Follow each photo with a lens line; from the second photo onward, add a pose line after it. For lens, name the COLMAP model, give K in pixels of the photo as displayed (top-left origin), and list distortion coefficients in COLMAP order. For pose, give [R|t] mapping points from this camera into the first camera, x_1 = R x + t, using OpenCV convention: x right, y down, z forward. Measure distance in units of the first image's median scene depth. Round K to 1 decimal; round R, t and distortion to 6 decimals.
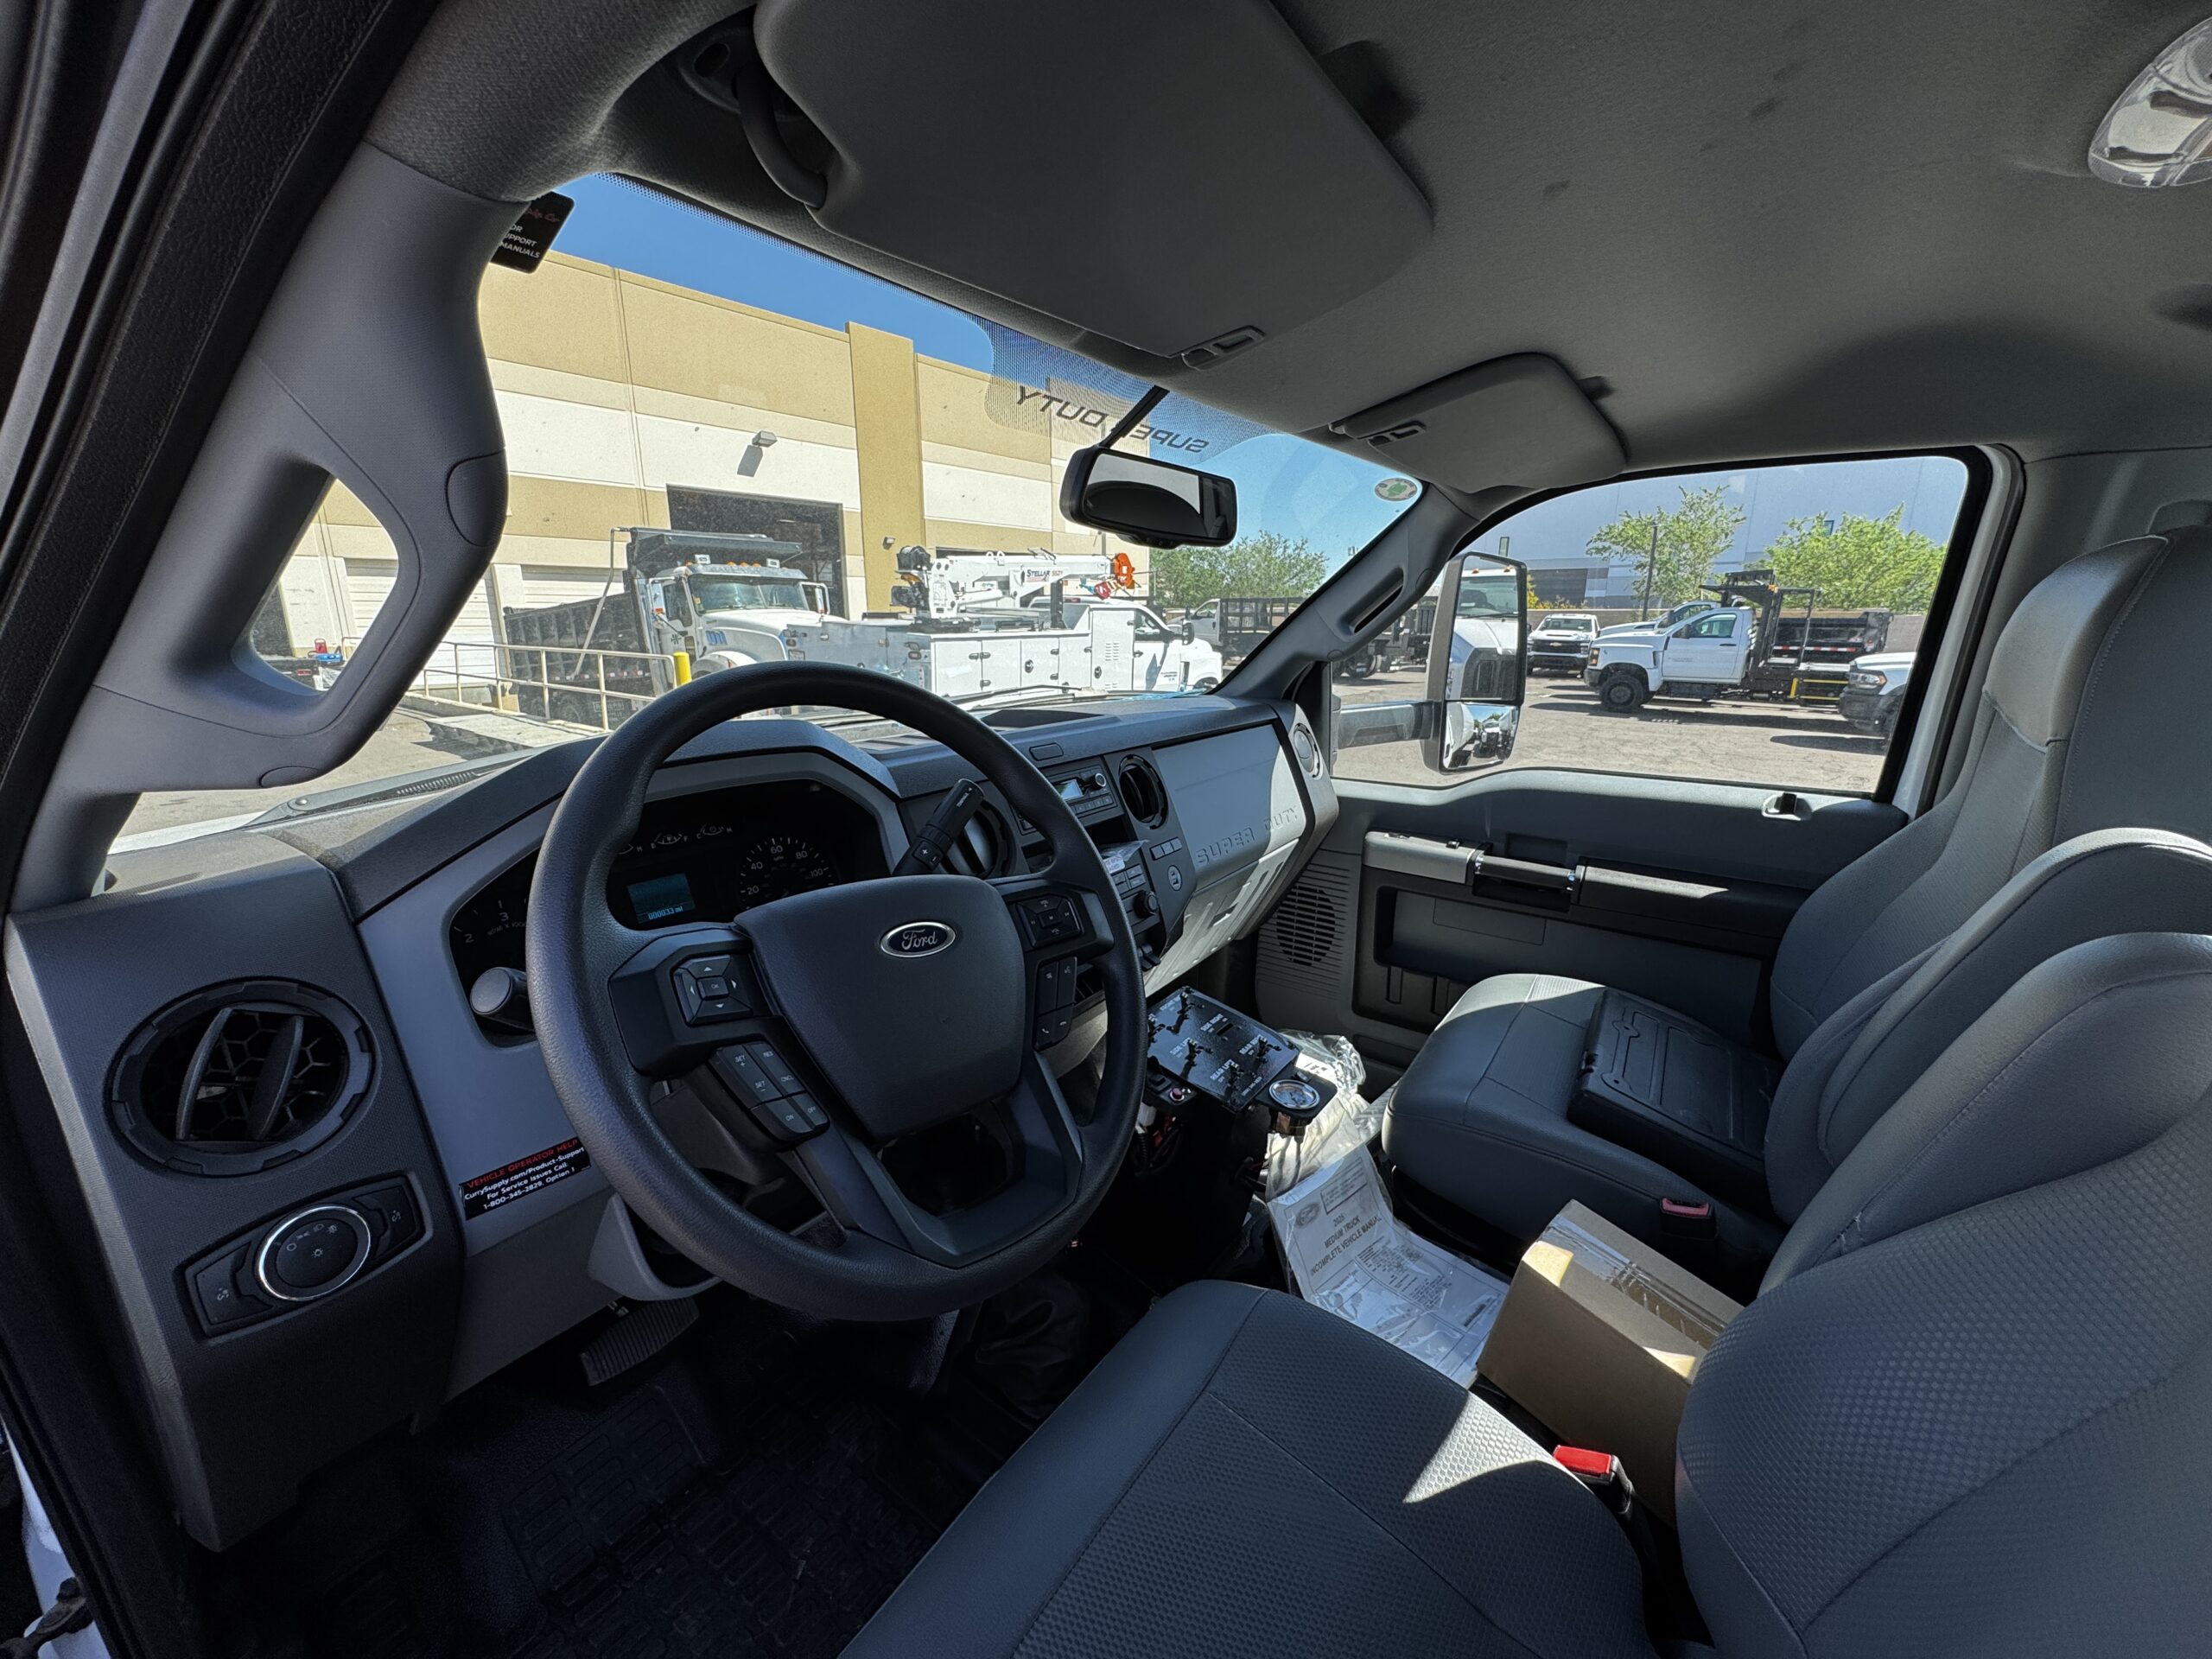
lens RADIAL K [[877.9, 0, 1094.2], [0, 877.9, 832.1], [0, 0, 1]] dist [0.003776, -0.002492]
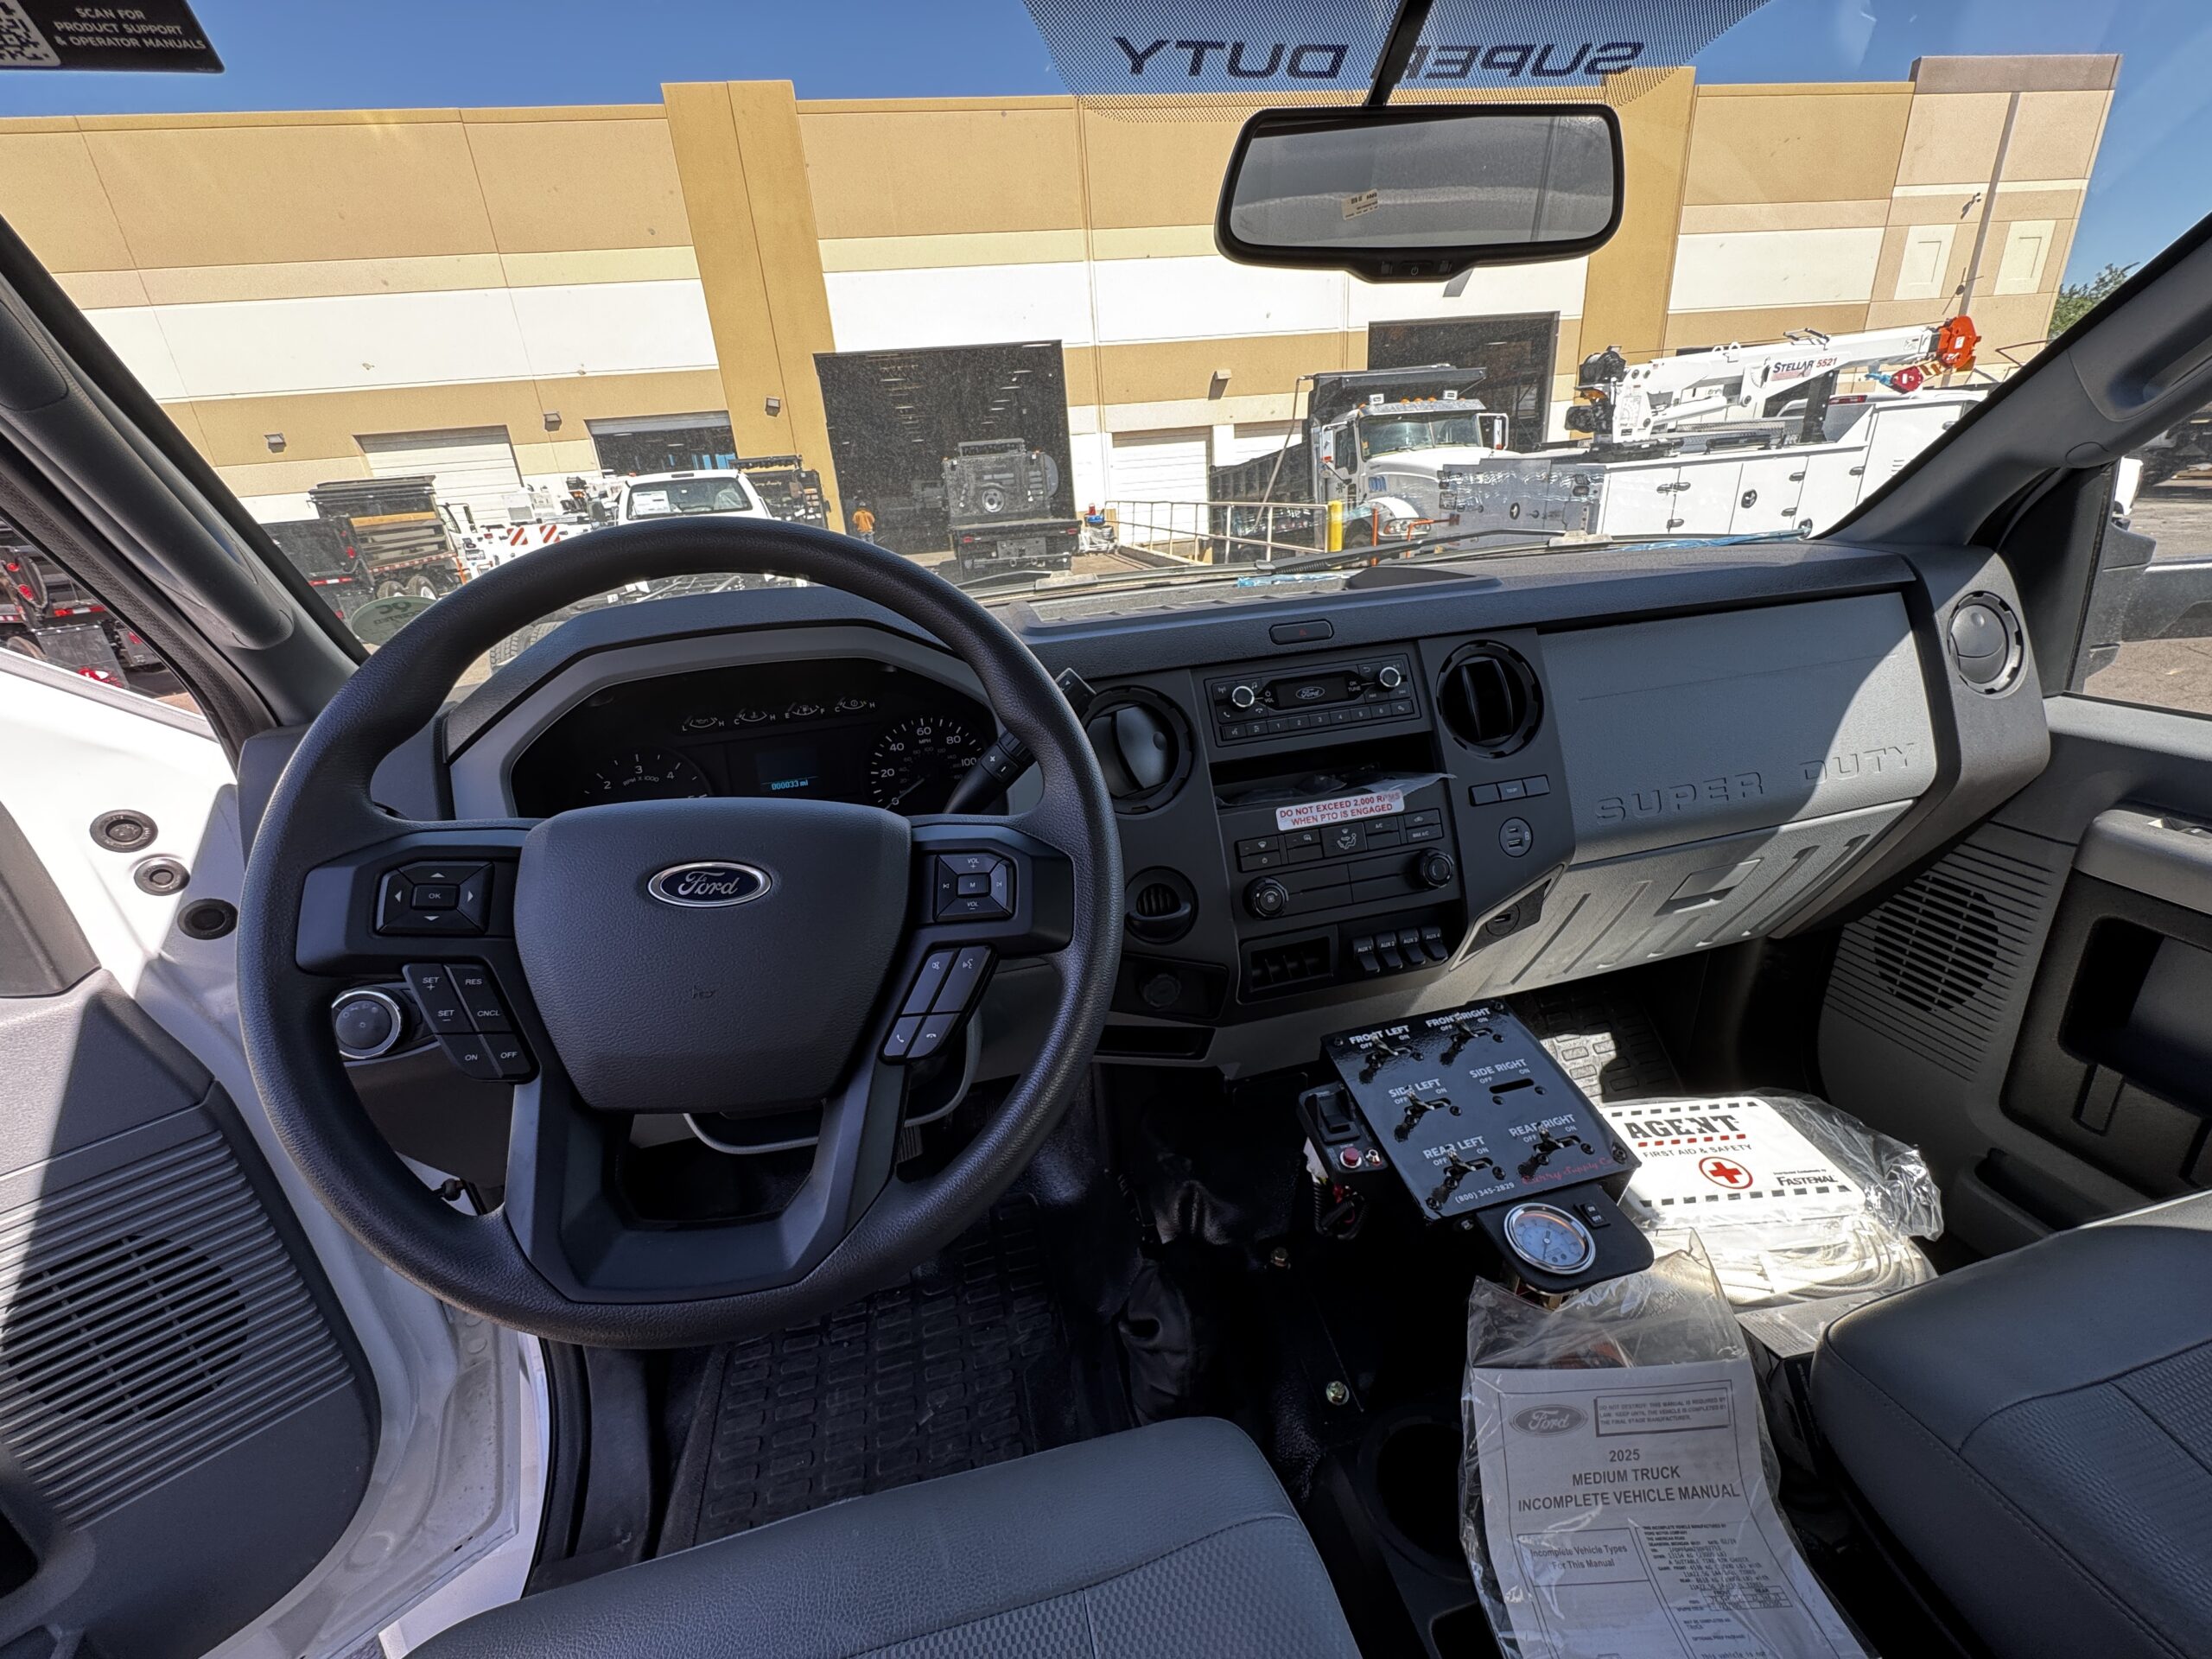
lens RADIAL K [[877.9, 0, 1109.7], [0, 877.9, 827.1], [0, 0, 1]] dist [0.003776, -0.002492]
pose [[0.758718, 0.186163, -0.624252, 0.187837], [-0.085452, 0.978457, 0.187935, -0.035798], [0.645790, -0.089246, 0.758281, 0.220216]]
